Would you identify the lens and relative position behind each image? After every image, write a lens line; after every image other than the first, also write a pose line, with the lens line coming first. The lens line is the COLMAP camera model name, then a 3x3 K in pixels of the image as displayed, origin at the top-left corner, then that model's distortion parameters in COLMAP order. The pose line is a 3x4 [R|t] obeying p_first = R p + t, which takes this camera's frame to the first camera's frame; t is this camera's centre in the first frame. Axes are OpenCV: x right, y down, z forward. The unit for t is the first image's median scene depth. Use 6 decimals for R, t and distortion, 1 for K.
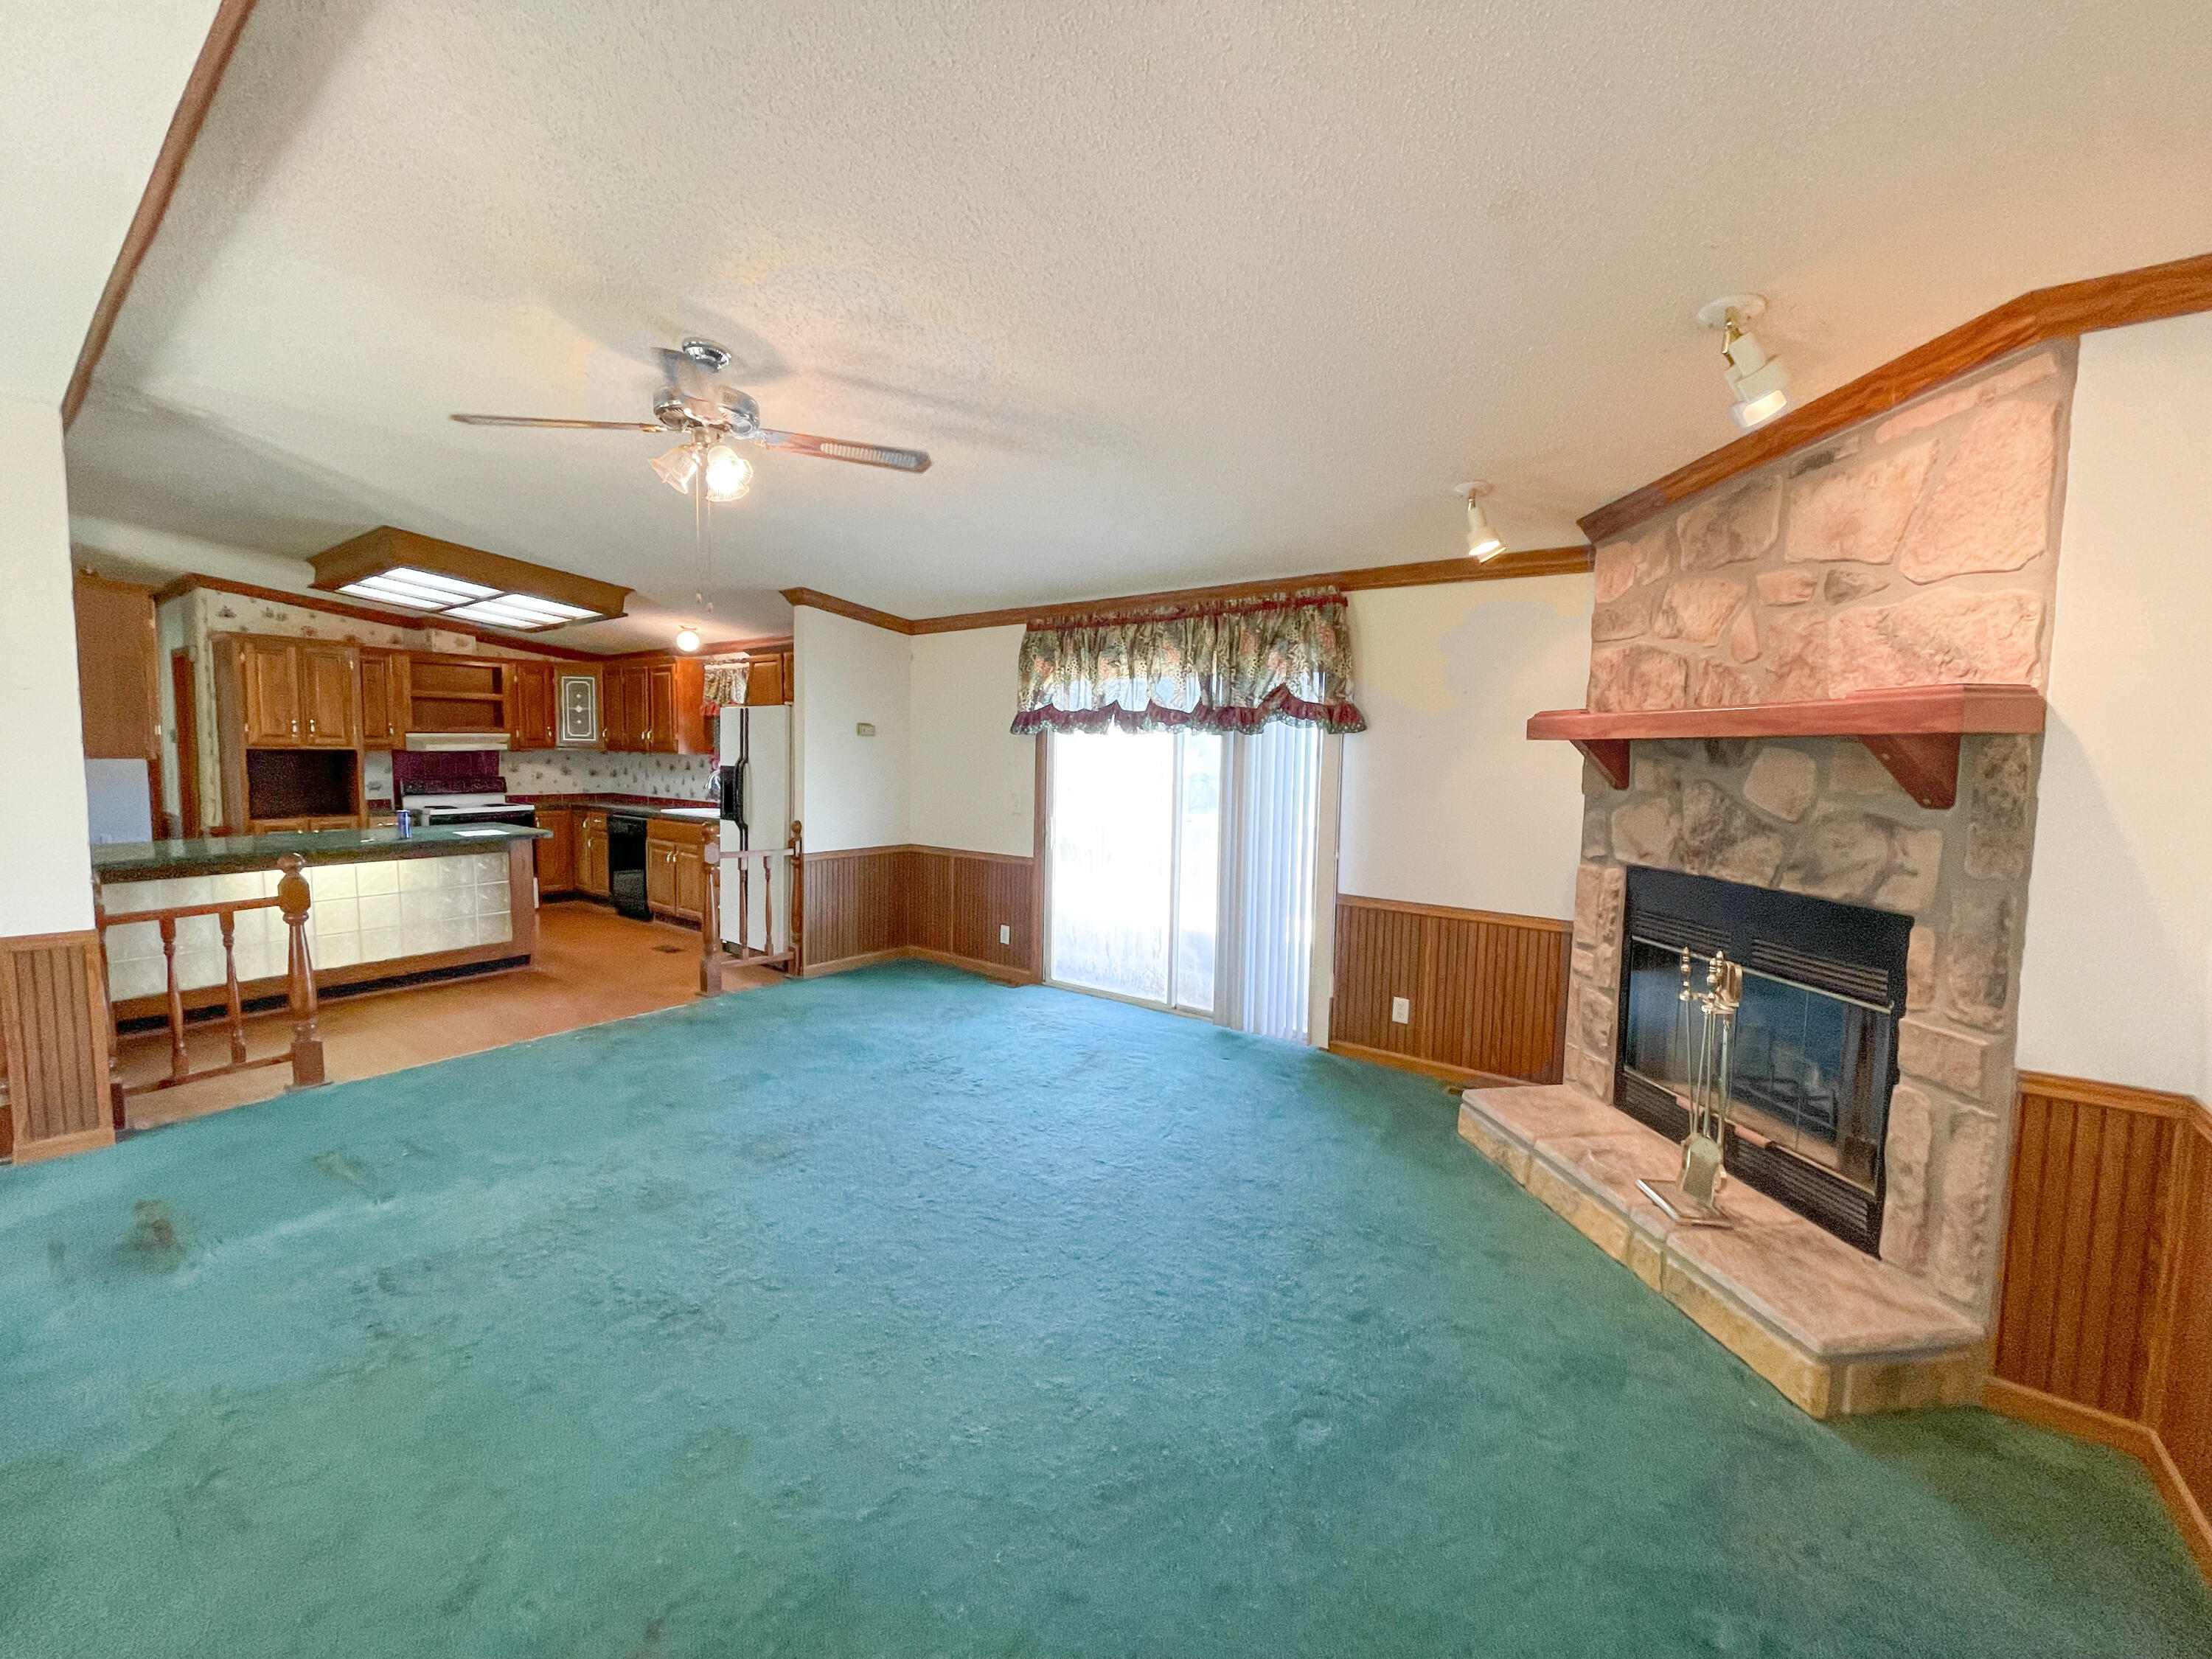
lens RADIAL K [[887.9, 0, 1094.7], [0, 887.9, 814.2], [0, 0, 1]] dist [-0.001508, -0.000075]
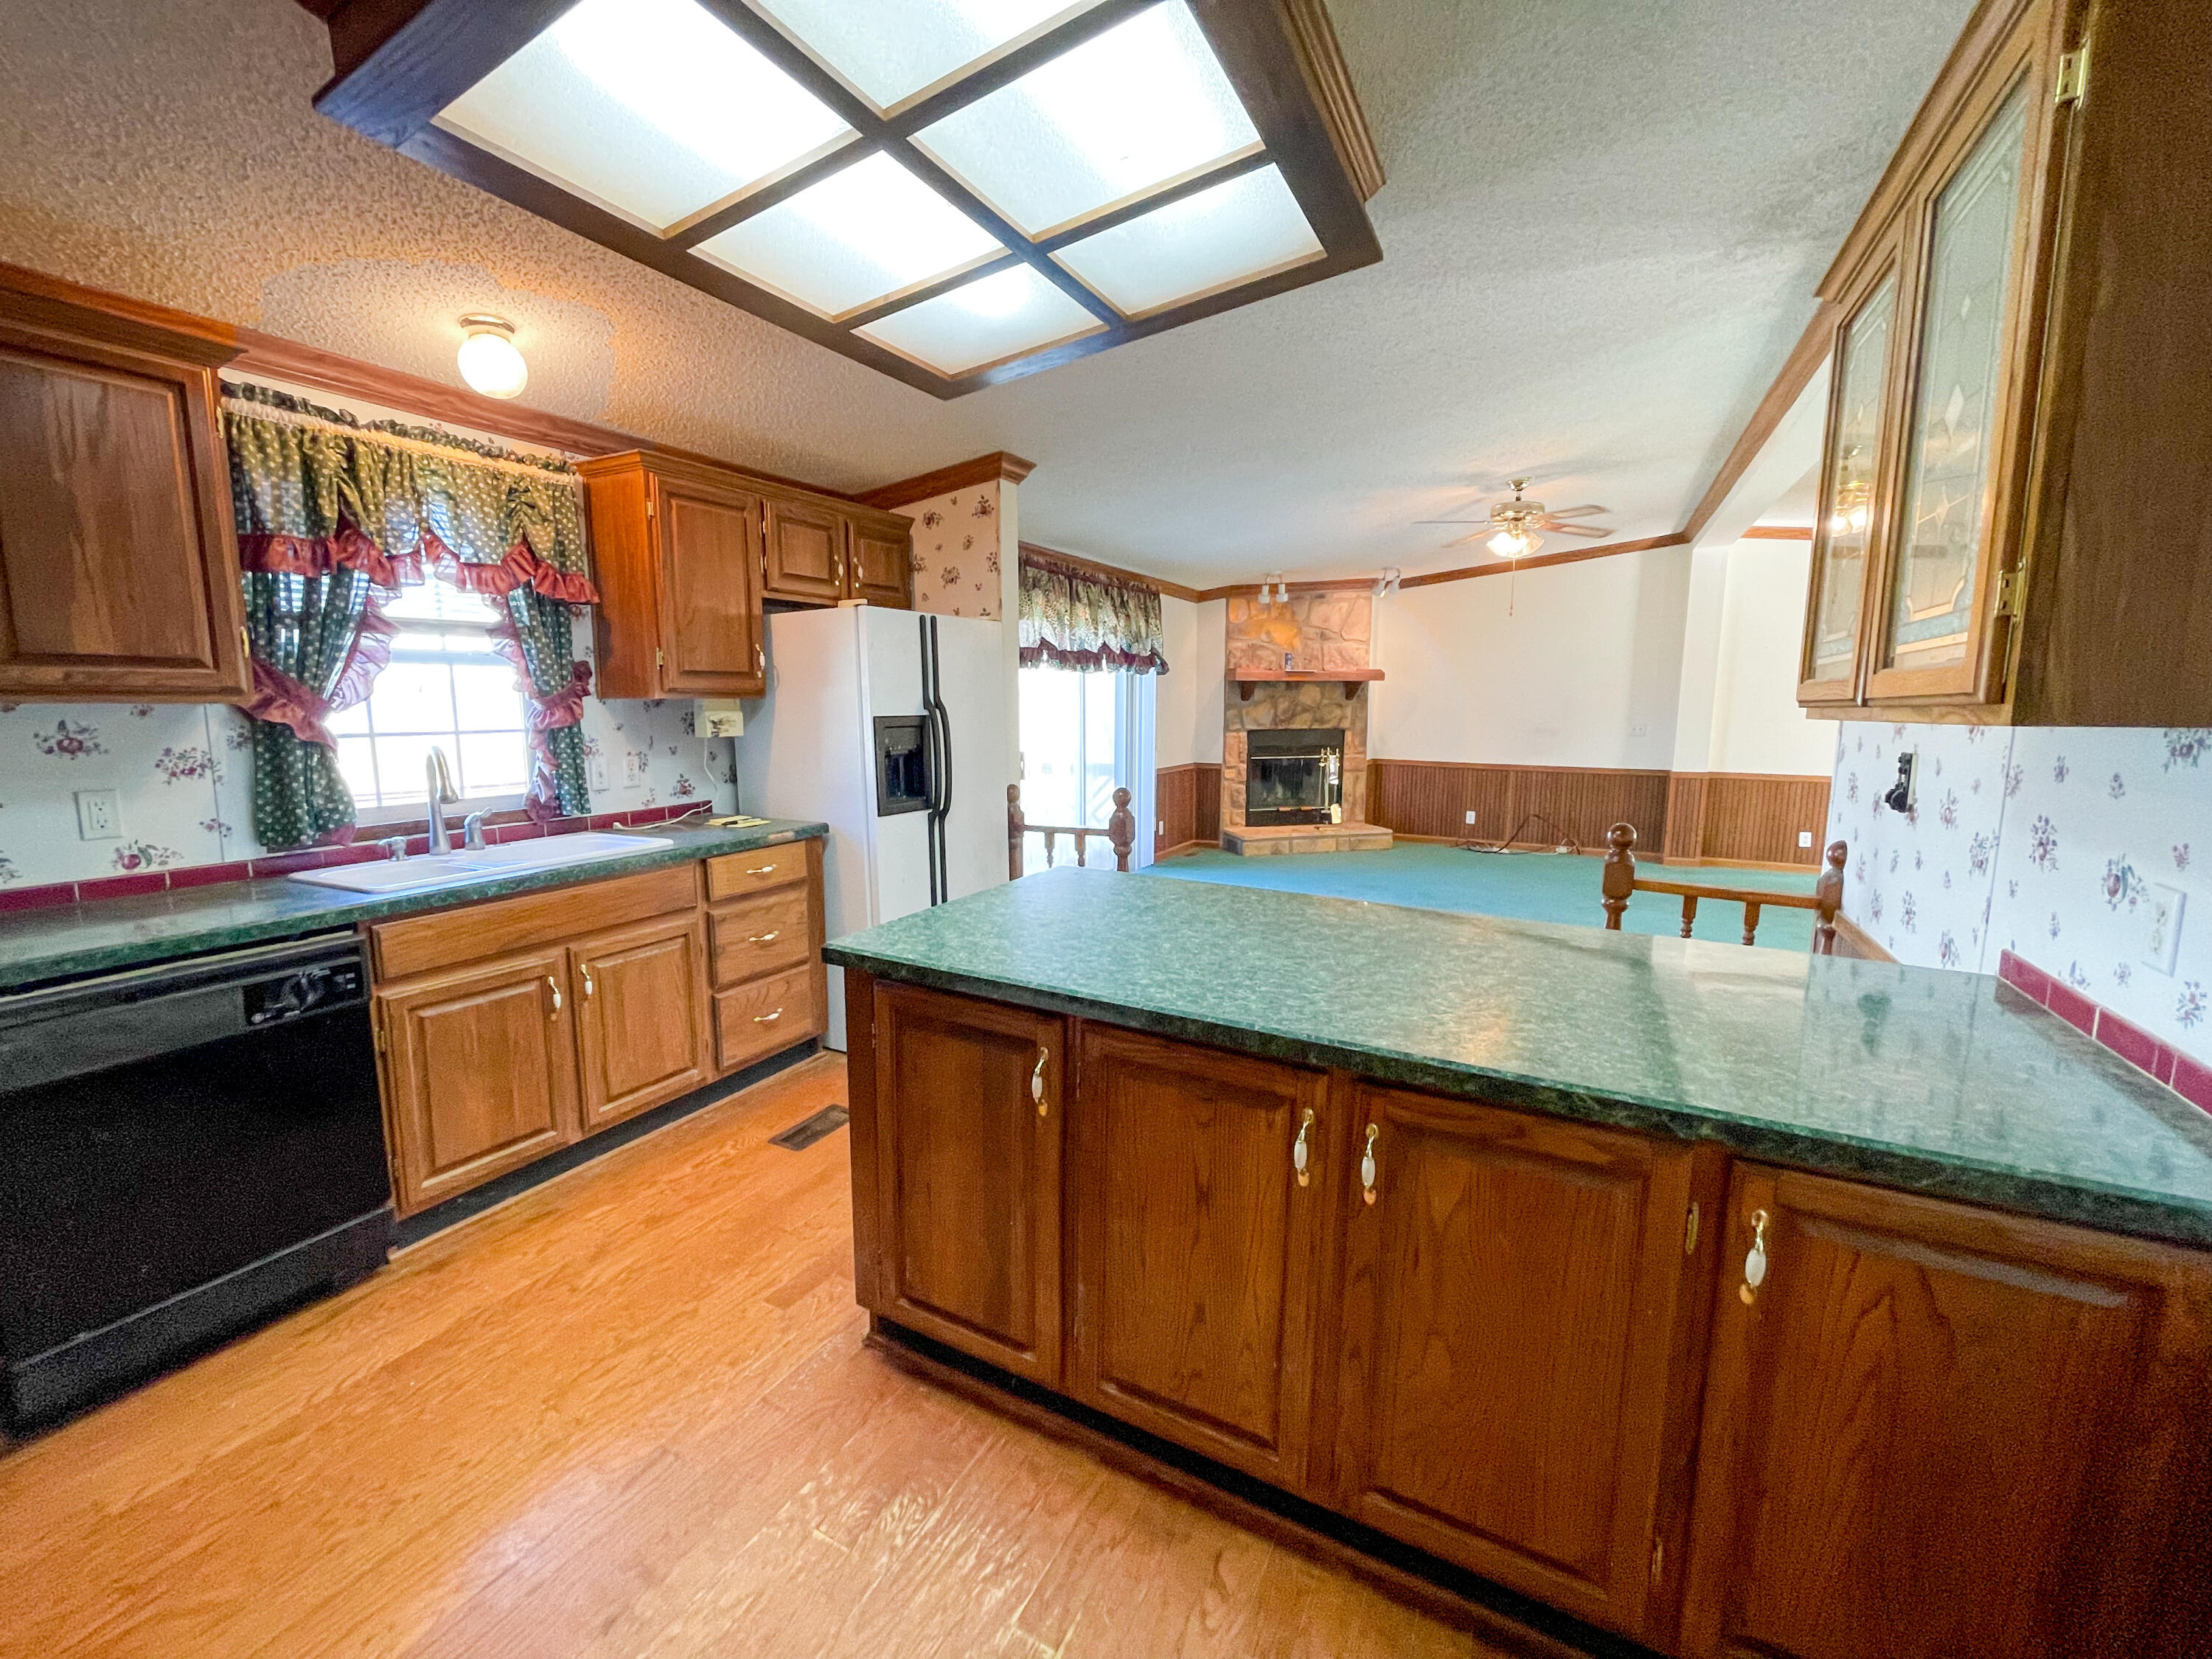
lens RADIAL K [[887.9, 0, 1102.8], [0, 887.9, 826.2], [0, 0, 1]] dist [-0.001508, -0.000075]
pose [[-0.160510, -0.158698, 0.974193, -1.272857], [0.067857, 0.982880, 0.171294, -0.093754], [-0.984699, 0.093600, -0.146994, 1.245189]]
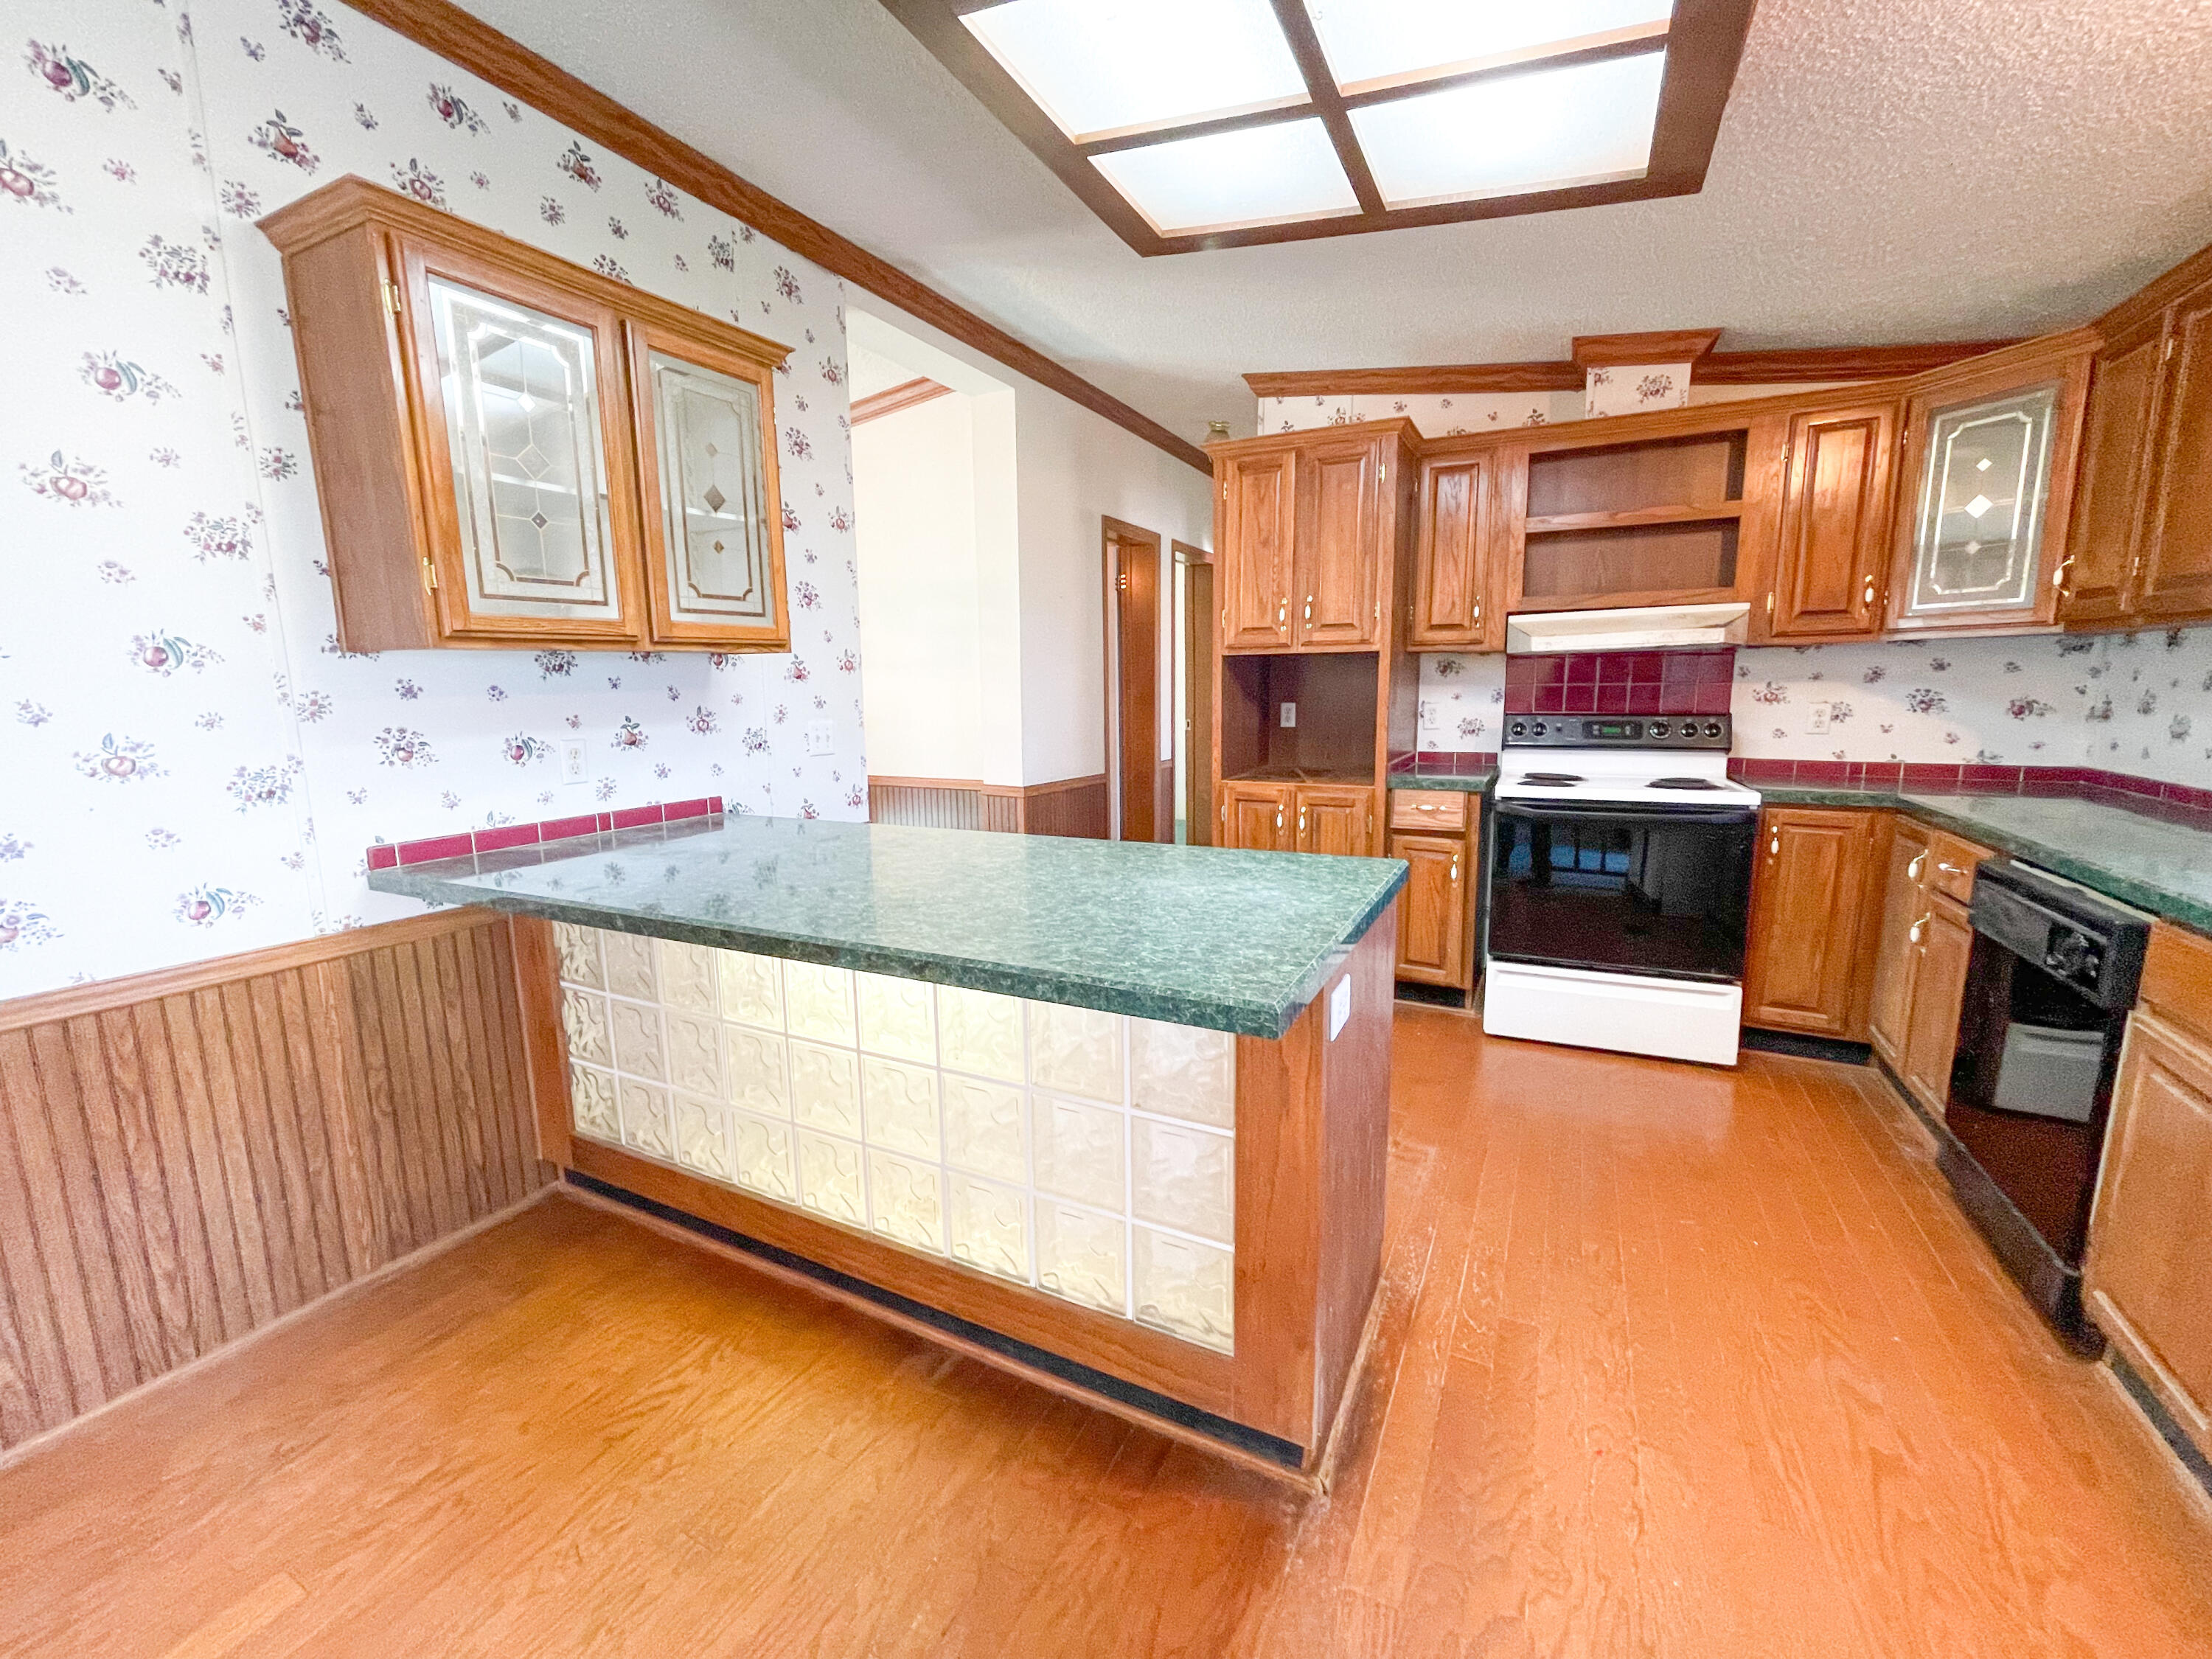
lens RADIAL K [[887.9, 0, 1103.6], [0, 887.9, 814.0], [0, 0, 1]] dist [-0.001508, -0.000075]
pose [[0.172880, 0.134357, -0.975736, -0.521007], [-0.056363, 0.990378, 0.126387, -0.053678], [0.983329, 0.033146, 0.178789, 1.085229]]
